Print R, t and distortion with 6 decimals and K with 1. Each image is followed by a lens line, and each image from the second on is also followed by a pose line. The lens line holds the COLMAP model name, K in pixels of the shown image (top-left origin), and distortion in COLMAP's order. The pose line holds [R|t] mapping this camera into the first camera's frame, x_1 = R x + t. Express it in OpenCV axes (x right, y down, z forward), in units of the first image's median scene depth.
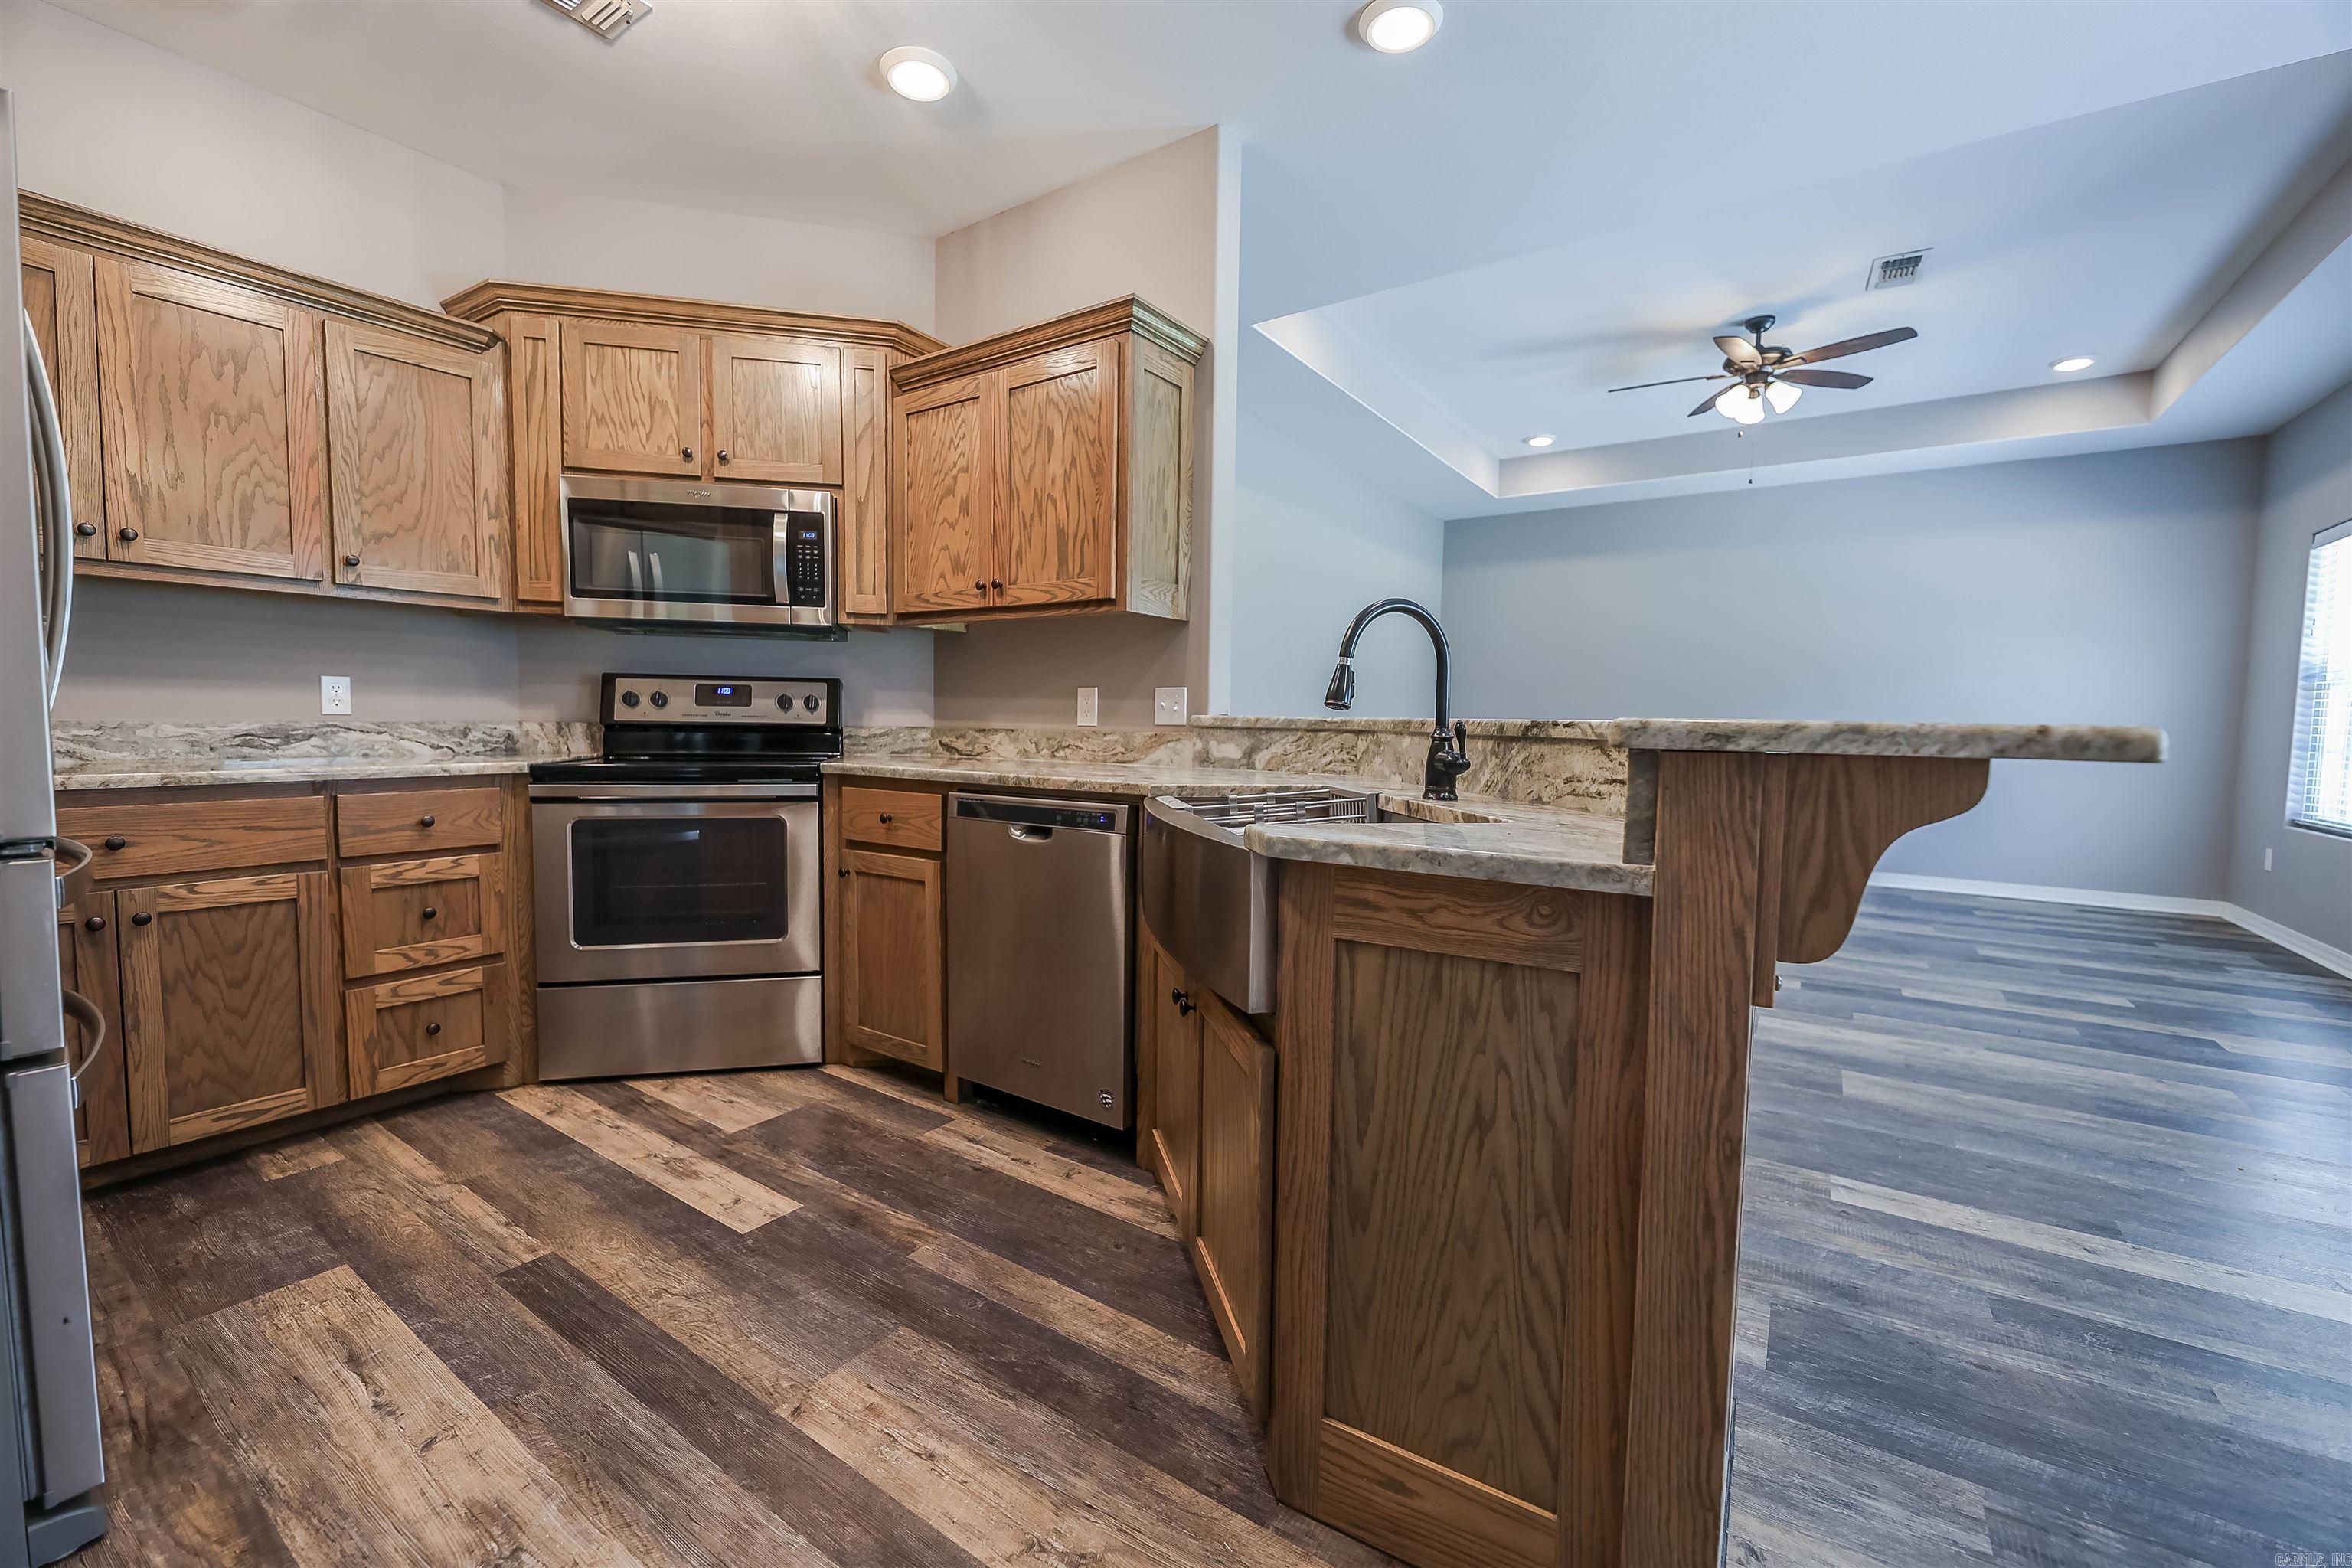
lens RADIAL K [[942.3, 0, 1175.1], [0, 942.3, 783.2], [0, 0, 1]] dist [0.000594, -0.004034]
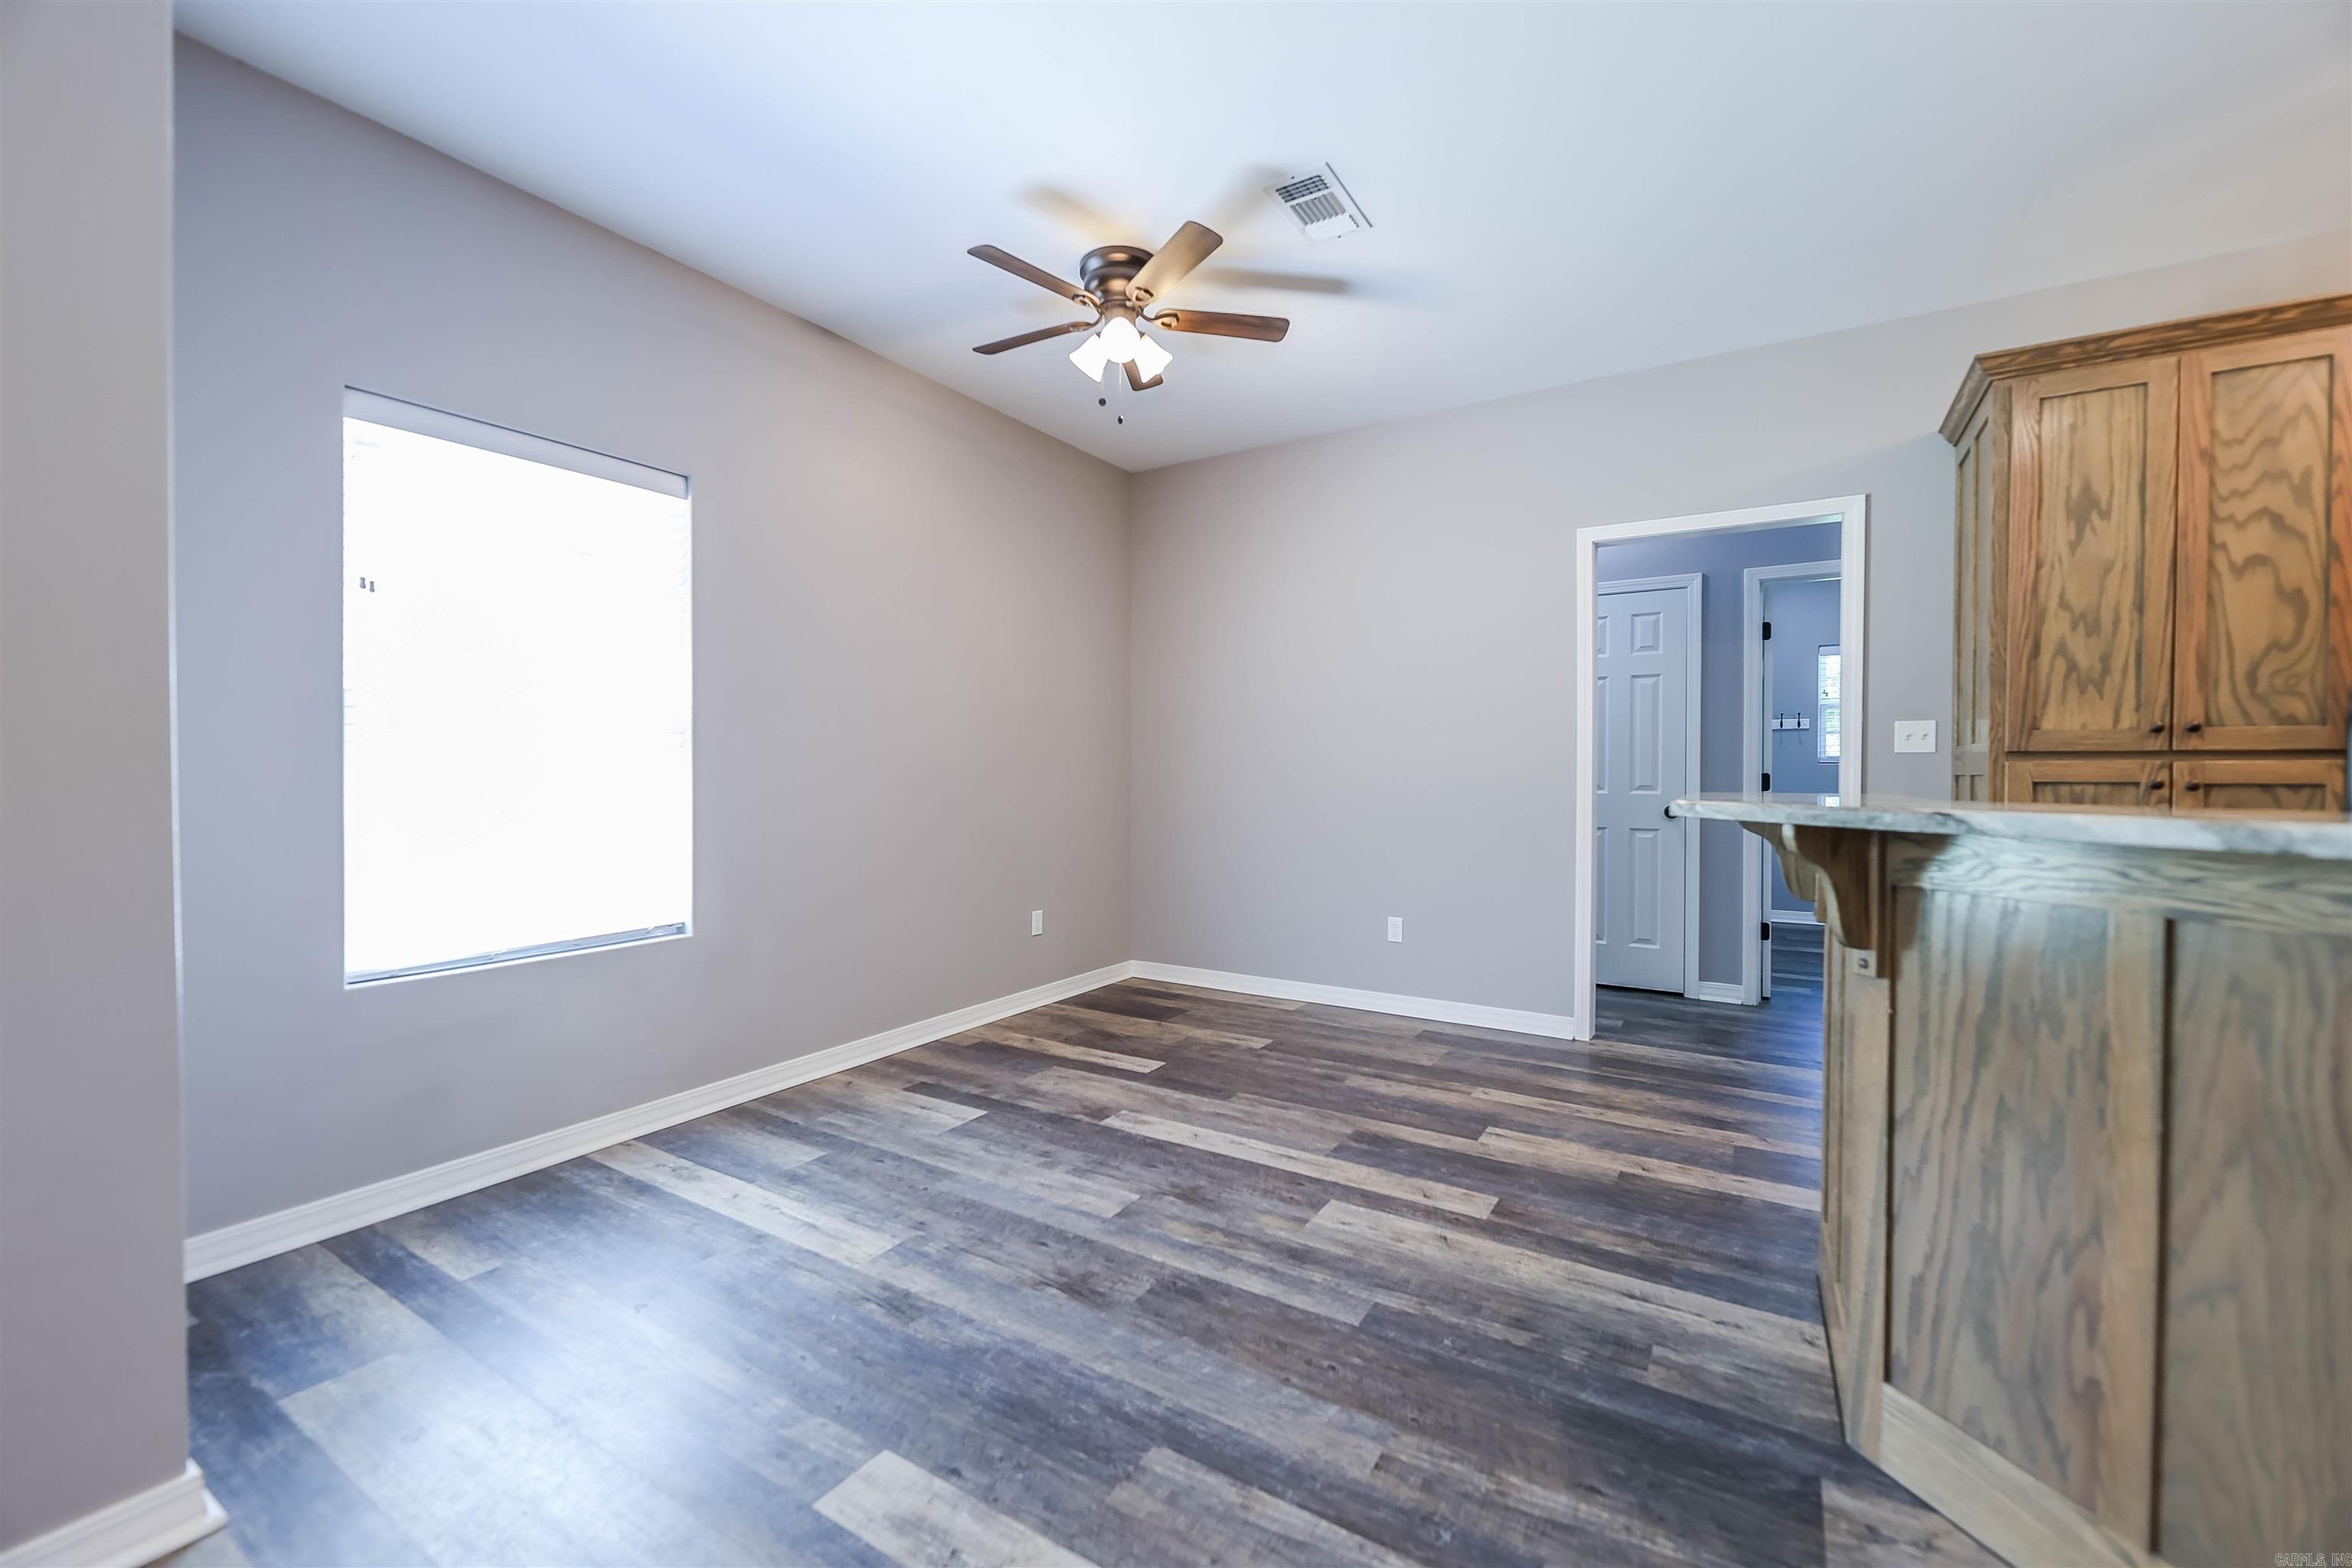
lens RADIAL K [[942.3, 0, 1175.1], [0, 942.3, 783.2], [0, 0, 1]] dist [0.000594, -0.004034]
pose [[-0.999300, -0.014723, -0.034404, 1.152457], [-0.017538, 0.996394, 0.083016, -0.128138], [0.033058, 0.083562, -0.995954, 1.624247]]
